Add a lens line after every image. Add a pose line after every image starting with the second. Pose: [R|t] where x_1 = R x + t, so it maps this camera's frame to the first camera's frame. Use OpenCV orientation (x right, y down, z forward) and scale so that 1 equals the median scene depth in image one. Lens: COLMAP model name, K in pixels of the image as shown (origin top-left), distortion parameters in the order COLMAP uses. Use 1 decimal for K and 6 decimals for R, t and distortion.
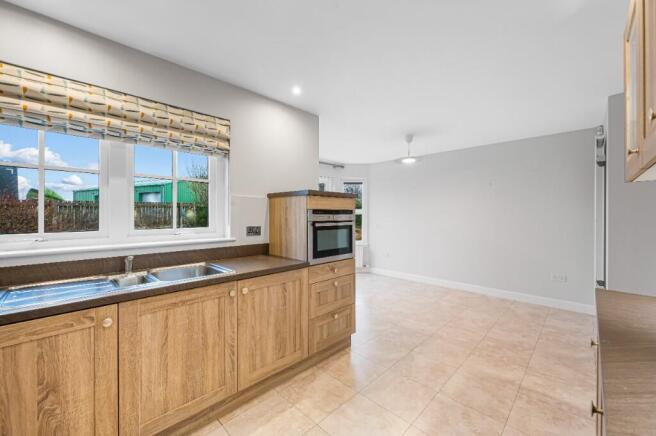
lens RADIAL K [[260.4, 0, 329.0], [0, 260.4, 215.0], [0, 0, 1]] dist [-0.002534, -0.000425]
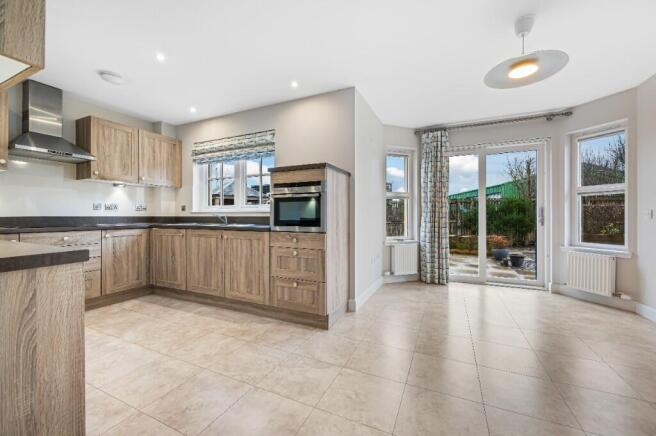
lens RADIAL K [[260.4, 0, 328.4], [0, 260.4, 216.0], [0, 0, 1]] dist [-0.002534, -0.000425]
pose [[0.335885, -0.001737, -0.941901, 1.151593], [-0.003888, 0.999987, -0.003230, 0.128954], [0.941895, 0.004747, 0.335874, 0.848285]]
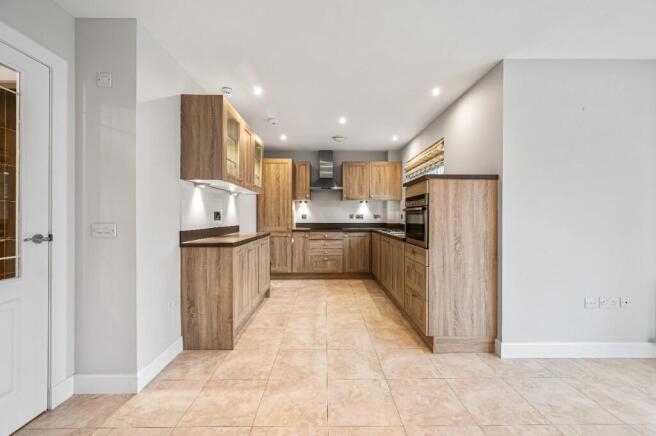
lens RADIAL K [[260.4, 0, 326.5], [0, 260.4, 216.4], [0, 0, 1]] dist [-0.002534, -0.000425]
pose [[-0.706832, -0.002651, -0.707377, 1.134829], [-0.006777, 0.999972, 0.003025, 0.066409], [0.707349, 0.006932, -0.706830, 1.649768]]
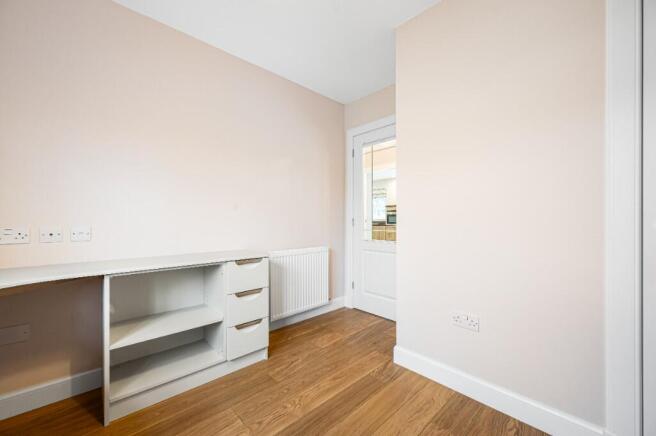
lens RADIAL K [[260.4, 0, 328.0], [0, 260.4, 219.2], [0, 0, 1]] dist [-0.002534, -0.000425]
pose [[0.999129, -0.003072, -0.041614, -0.673737], [0.002593, 0.999930, -0.011560, 0.146279], [0.041646, 0.011442, 0.999067, -2.548239]]
